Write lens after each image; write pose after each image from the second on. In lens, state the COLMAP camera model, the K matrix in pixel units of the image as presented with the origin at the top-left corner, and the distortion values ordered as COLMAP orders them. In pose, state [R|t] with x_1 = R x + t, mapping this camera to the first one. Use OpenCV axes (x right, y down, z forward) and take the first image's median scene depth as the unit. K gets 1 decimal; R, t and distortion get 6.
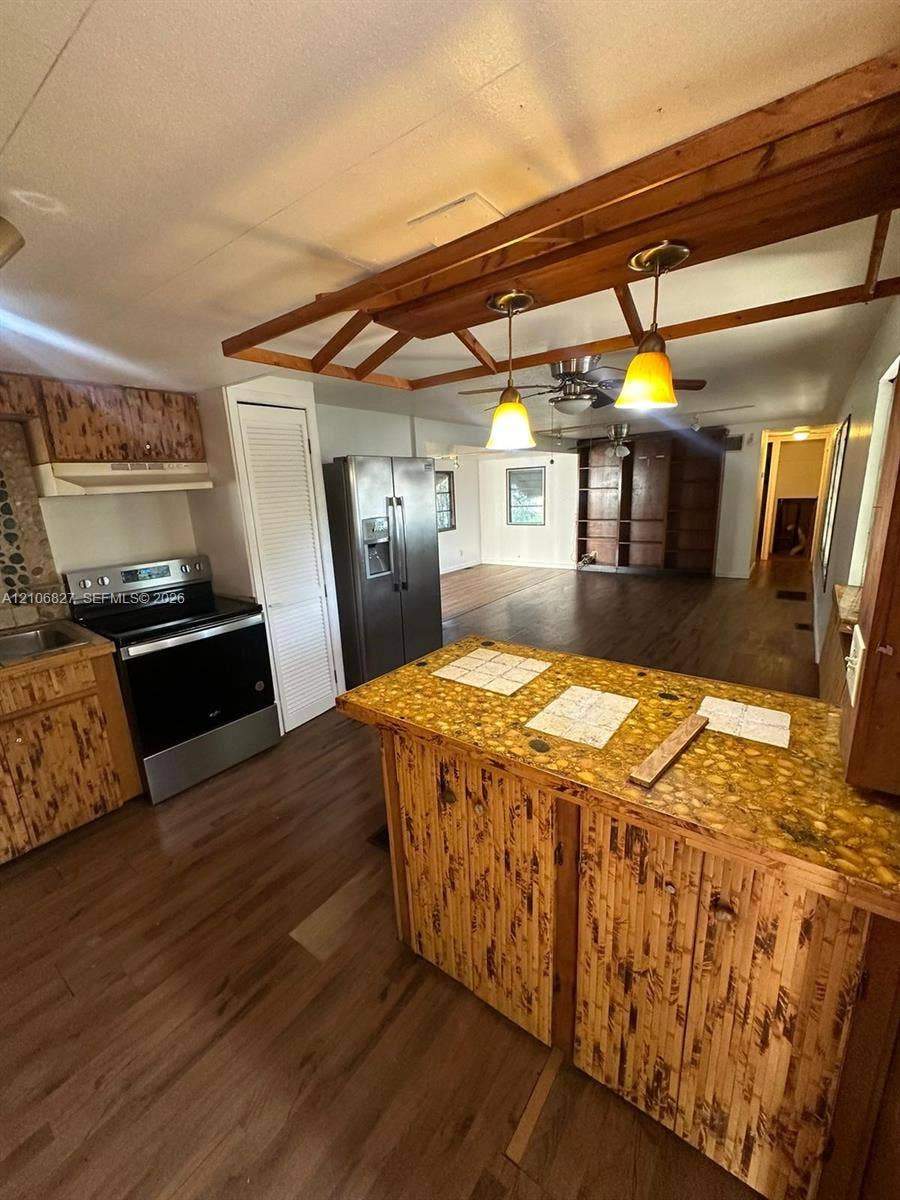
lens RADIAL K [[490.4, 0, 452.7], [0, 490.4, 598.9], [0, 0, 1]] dist [-0.002692, 0.000177]
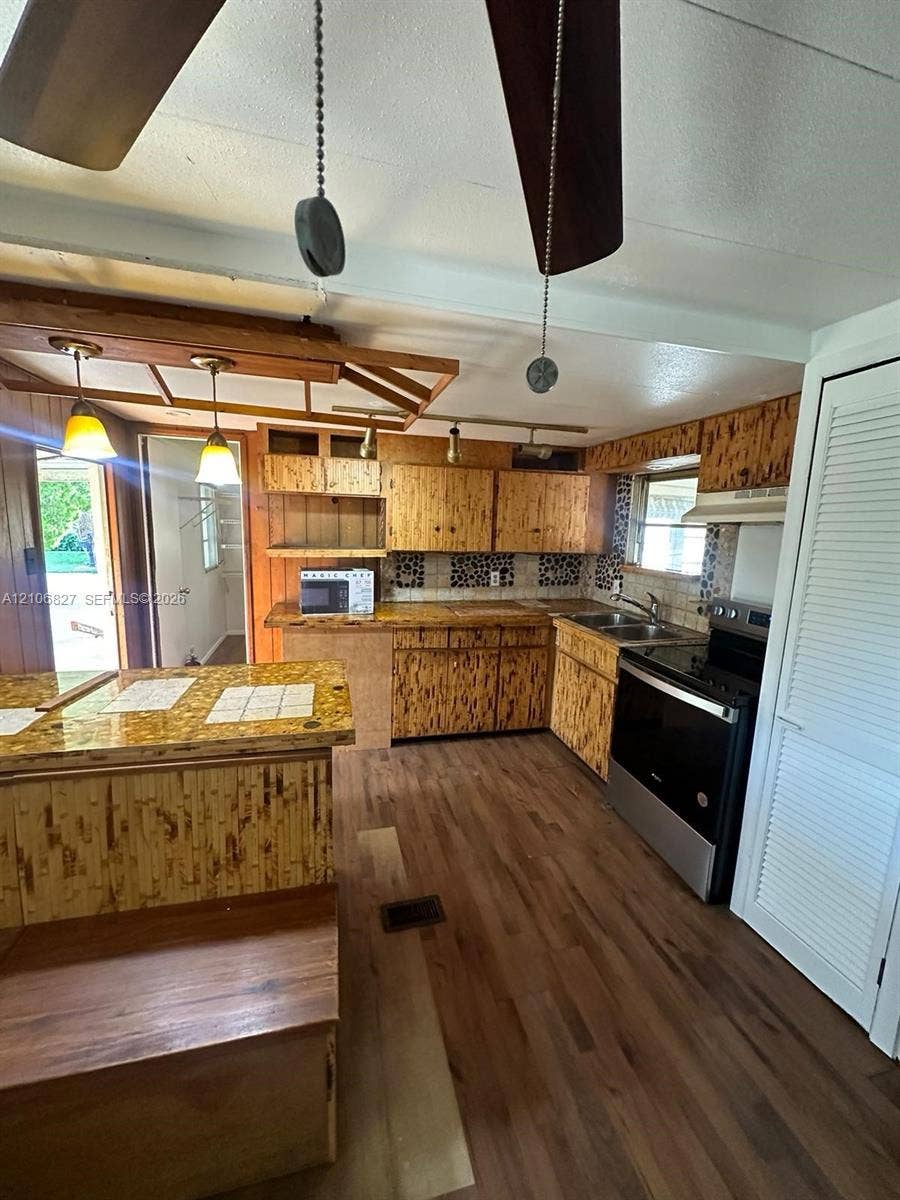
lens RADIAL K [[490.4, 0, 446.4], [0, 490.4, 602.5], [0, 0, 1]] dist [-0.002692, 0.000177]
pose [[-0.655149, 0.137292, -0.742921, 0.586743], [-0.177212, 0.927989, 0.327768, -0.455426], [0.734422, 0.346391, -0.583641, 1.911907]]
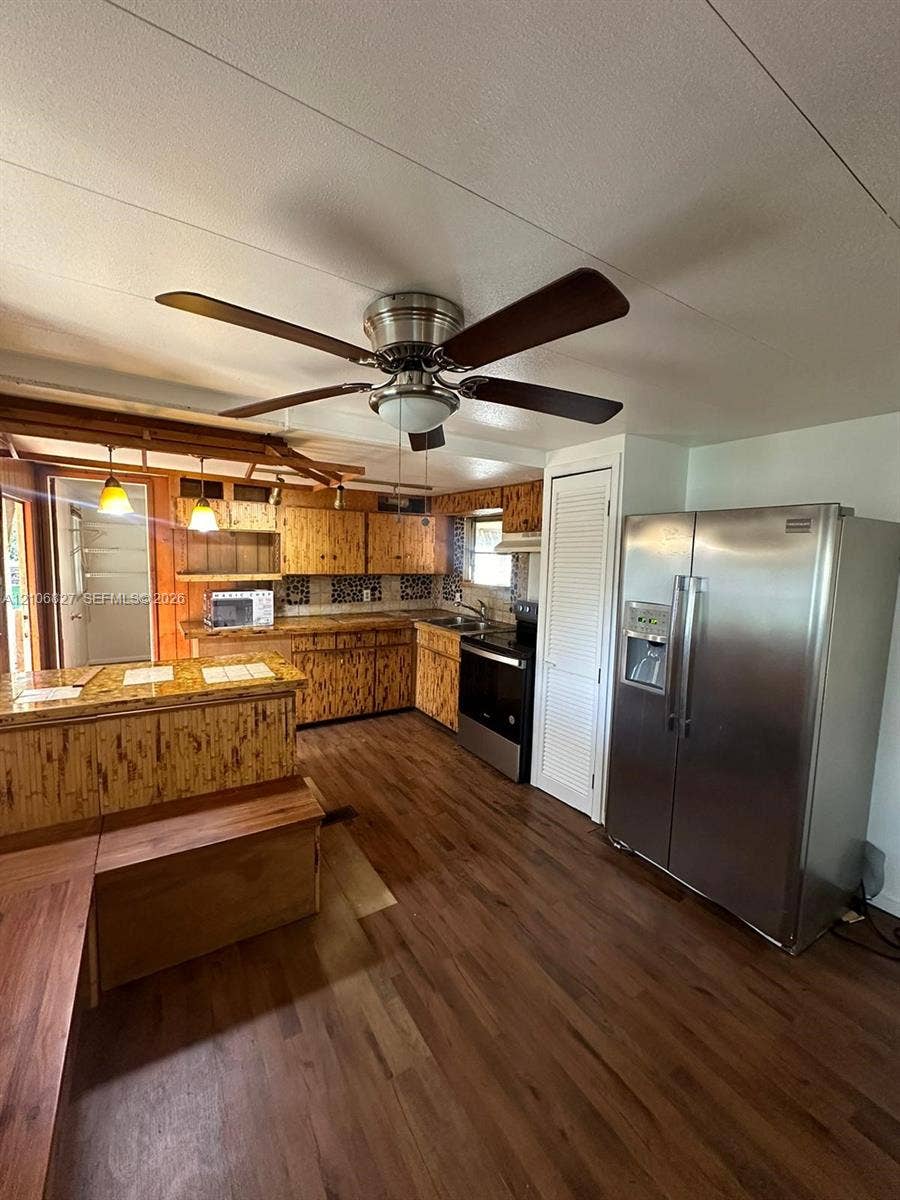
lens RADIAL K [[490.4, 0, 447.0], [0, 490.4, 602.1], [0, 0, 1]] dist [-0.002692, 0.000177]
pose [[-0.398736, 0.117943, -0.909450, 1.240217], [-0.217633, 0.951196, 0.218775, -0.558077], [0.890868, 0.285160, -0.353608, 2.189874]]
